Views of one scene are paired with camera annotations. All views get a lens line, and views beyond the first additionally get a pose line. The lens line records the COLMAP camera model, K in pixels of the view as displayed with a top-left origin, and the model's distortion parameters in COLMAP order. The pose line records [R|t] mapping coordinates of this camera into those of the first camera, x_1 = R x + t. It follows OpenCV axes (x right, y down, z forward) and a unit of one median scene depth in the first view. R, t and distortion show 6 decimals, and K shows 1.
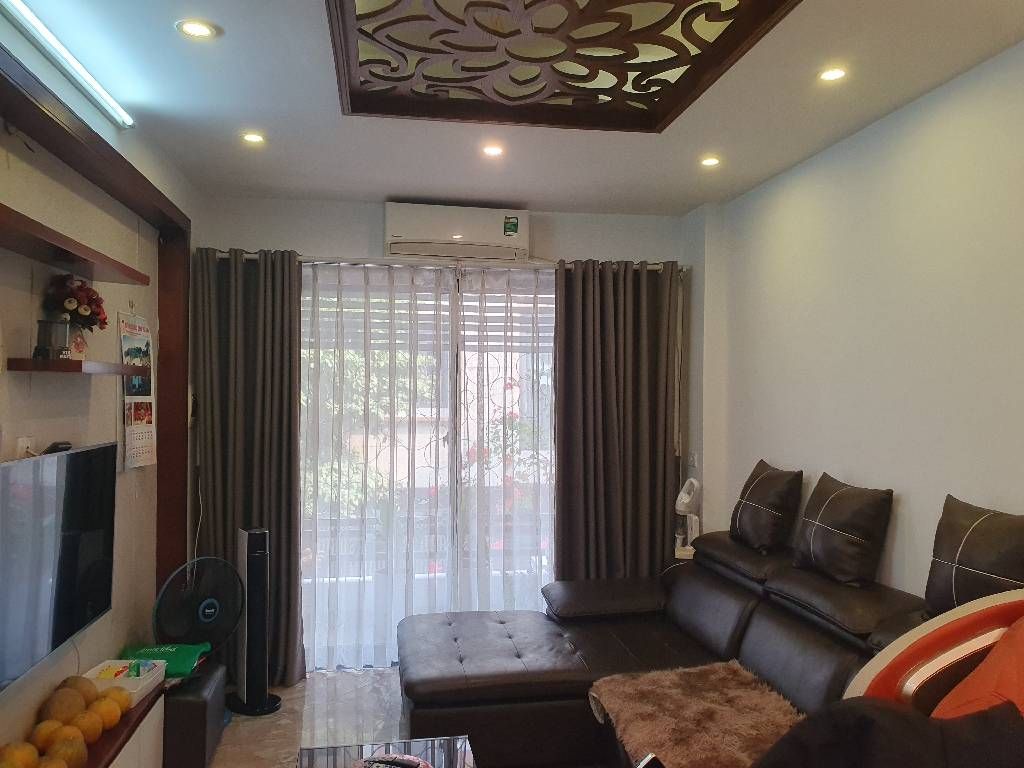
lens RADIAL K [[768.5, 0, 513.5], [0, 768.5, 384.3], [0, 0, 1]] dist [-0.011766, -0.004993]
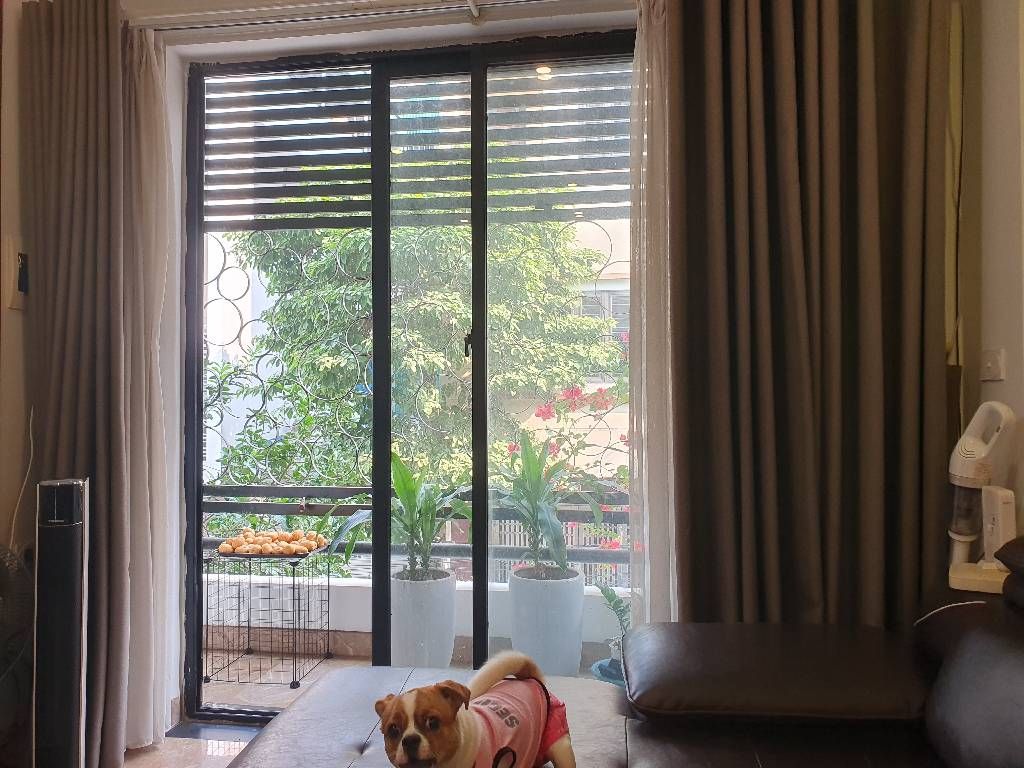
lens RADIAL K [[768.5, 0, 509.9], [0, 768.5, 384.4], [0, 0, 1]] dist [-0.011766, -0.004993]
pose [[0.953131, -0.003034, -0.302543, 0.106576], [0.000728, 0.999970, -0.007735, 0.116217], [0.302557, 0.007152, 0.953104, 0.520643]]
